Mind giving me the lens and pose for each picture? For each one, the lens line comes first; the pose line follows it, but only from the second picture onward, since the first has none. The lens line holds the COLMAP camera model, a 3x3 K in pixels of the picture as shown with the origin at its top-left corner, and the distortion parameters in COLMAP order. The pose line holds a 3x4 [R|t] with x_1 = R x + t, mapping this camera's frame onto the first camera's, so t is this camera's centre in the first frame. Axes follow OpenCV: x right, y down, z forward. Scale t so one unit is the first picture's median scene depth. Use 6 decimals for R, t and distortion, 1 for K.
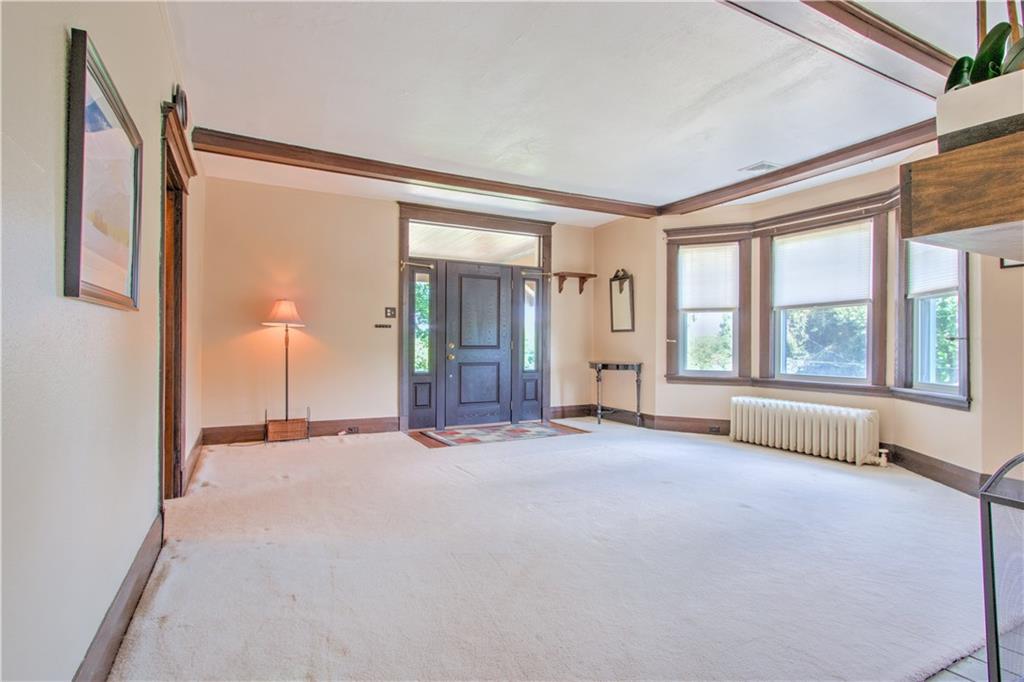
lens RADIAL K [[523.9, 0, 512.0], [0, 523.9, 341.0], [0, 0, 1]] dist [-0.015810, 0.000240]
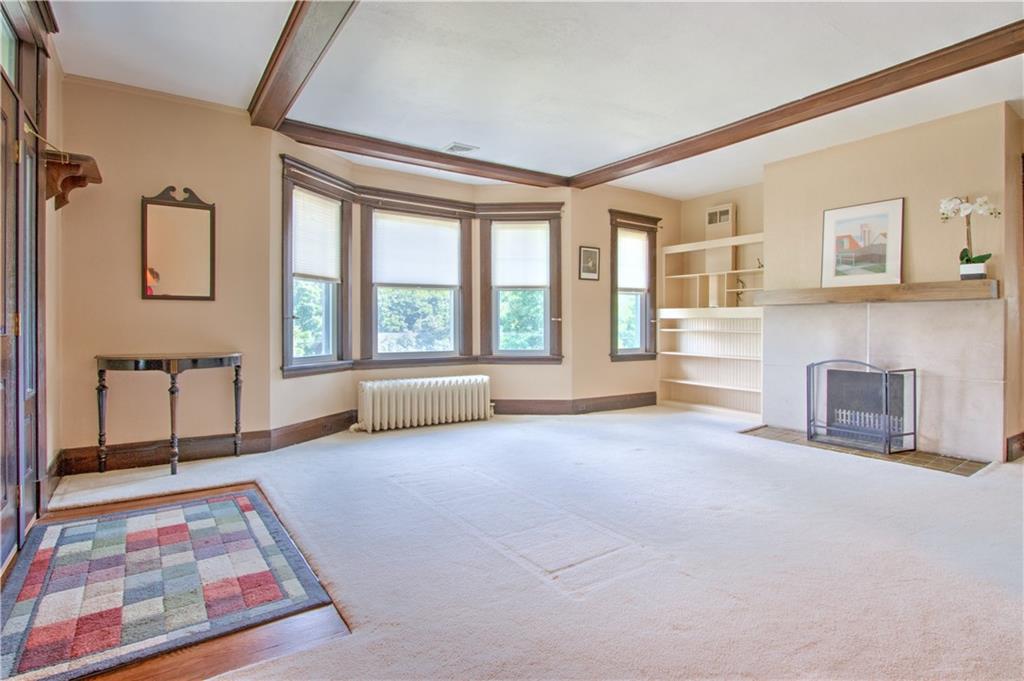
lens RADIAL K [[516.8, 0, 513.4], [0, 516.8, 325.4], [0, 0, 1]] dist [-0.015900, 0.000770]
pose [[-0.118080, -0.006516, 0.992983, -0.414702], [-0.008931, 0.999945, 0.005500, 0.003896], [-0.992964, -0.008218, -0.118132, 0.784321]]
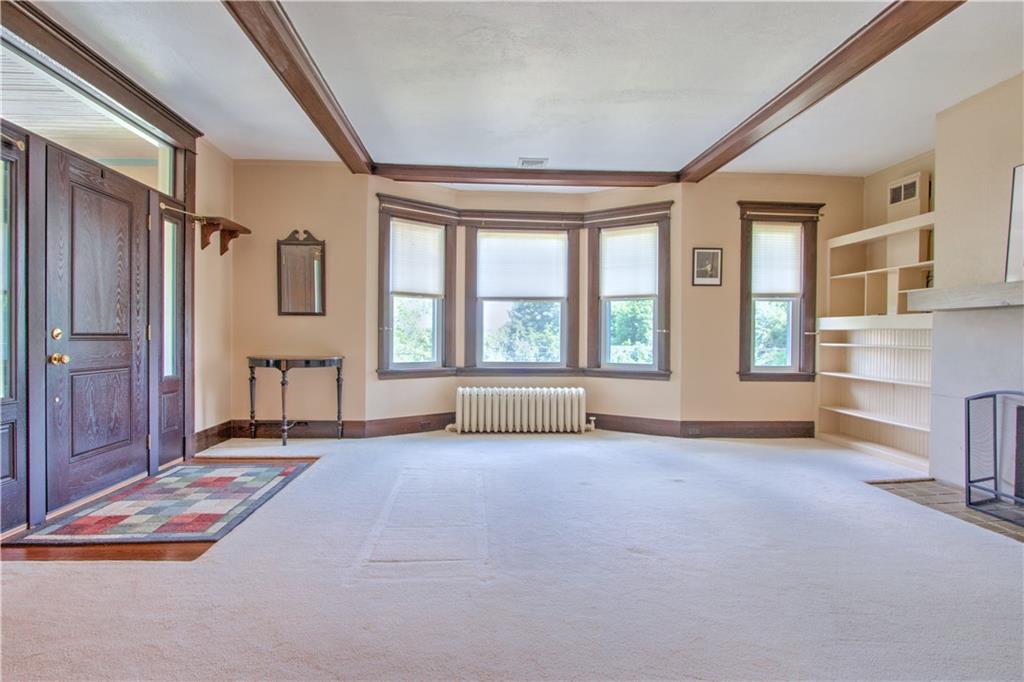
lens RADIAL K [[523.9, 0, 512.0], [0, 523.9, 341.0], [0, 0, 1]] dist [-0.015810, 0.000240]
pose [[0.403936, -0.008725, 0.914745, -0.379796], [-0.012086, 0.999816, 0.014874, 0.004222], [-0.914707, -0.017064, 0.403757, 0.475300]]
